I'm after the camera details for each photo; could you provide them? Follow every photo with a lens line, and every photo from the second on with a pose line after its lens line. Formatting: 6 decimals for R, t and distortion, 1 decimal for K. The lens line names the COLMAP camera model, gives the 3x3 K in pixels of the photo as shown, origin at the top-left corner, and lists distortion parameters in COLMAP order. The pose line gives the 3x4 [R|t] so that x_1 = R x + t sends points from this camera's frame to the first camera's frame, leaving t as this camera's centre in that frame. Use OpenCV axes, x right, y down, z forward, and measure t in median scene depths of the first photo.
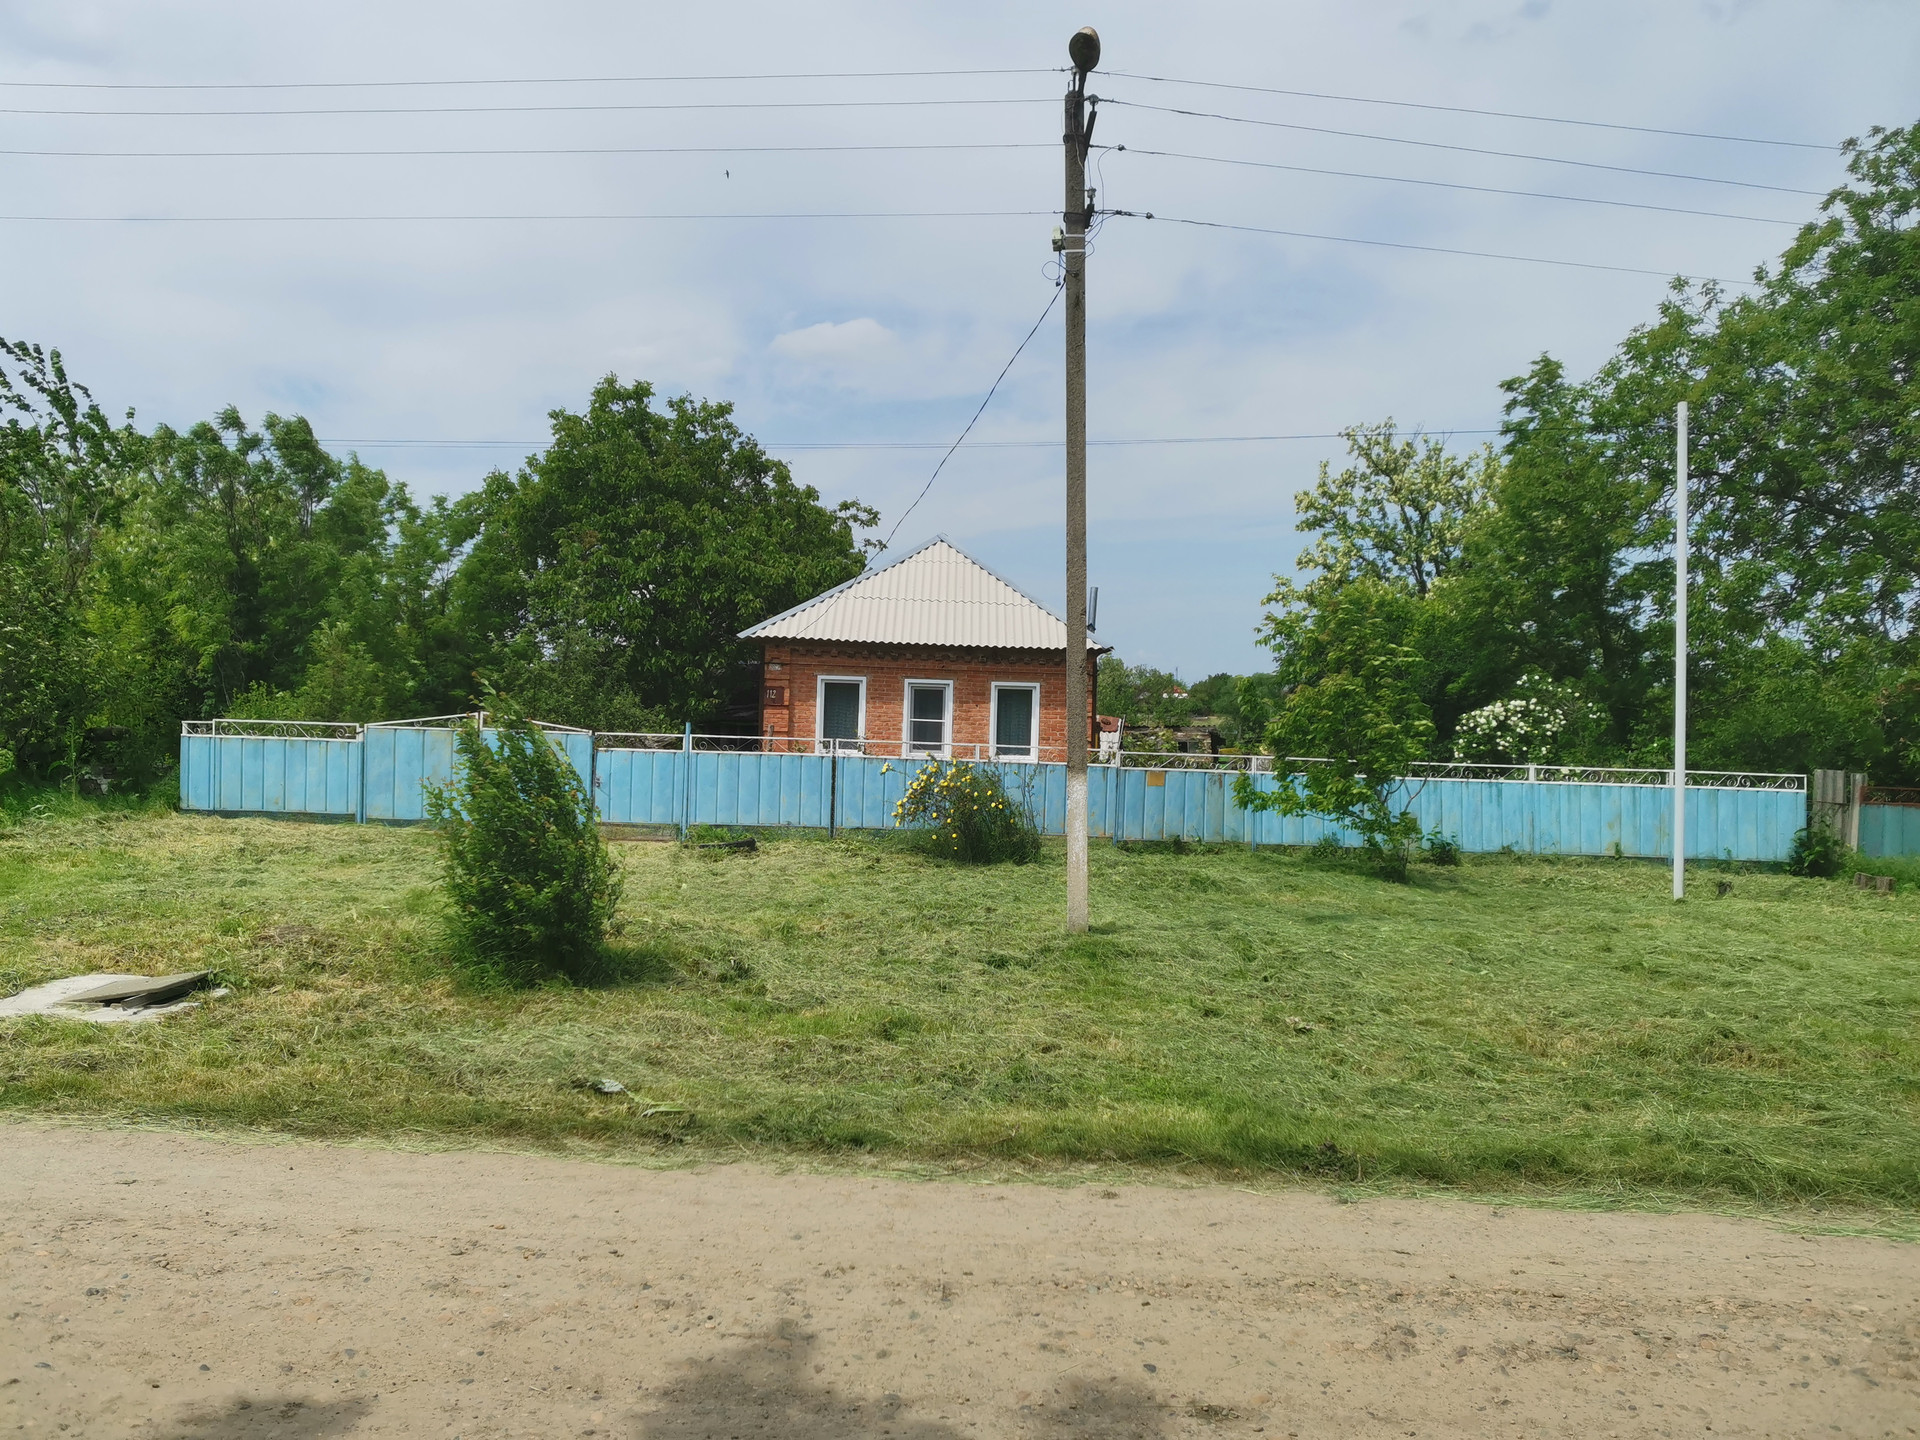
lens RADIAL K [[1450.4, 0, 965.1], [0, 1450.4, 709.7], [0, 0, 1]] dist [0.052508, -0.115282]
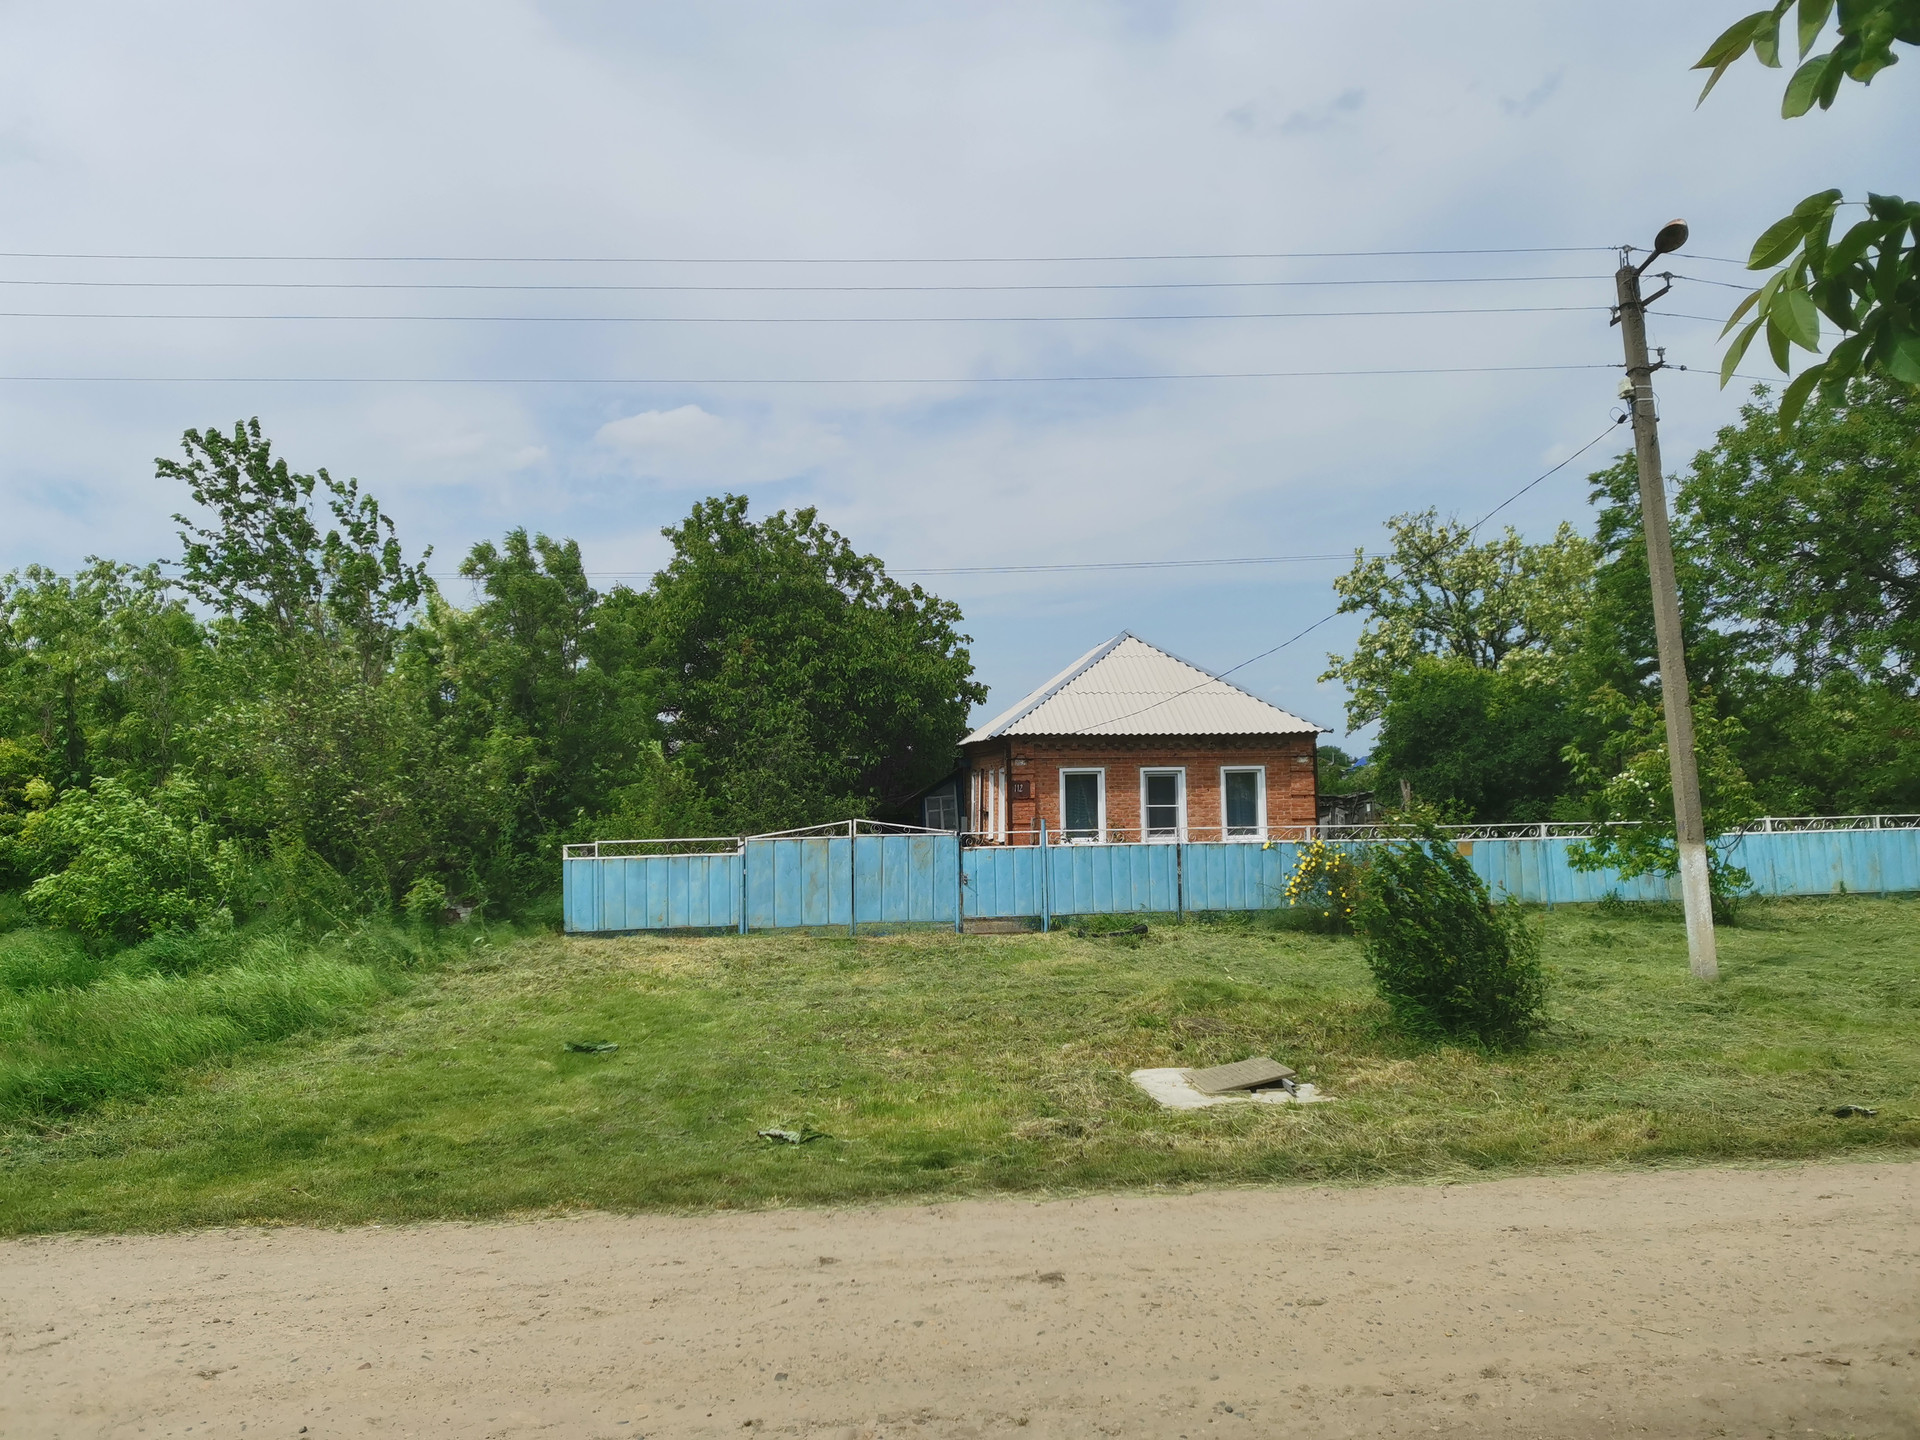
lens RADIAL K [[1450.4, 0, 975.6], [0, 1450.4, 701.5], [0, 0, 1]] dist [0.052508, -0.115282]
pose [[0.990502, -0.043058, 0.130581, -0.341651], [0.050926, 0.997044, -0.057526, -0.016900], [-0.127718, 0.063630, 0.989767, -0.044963]]
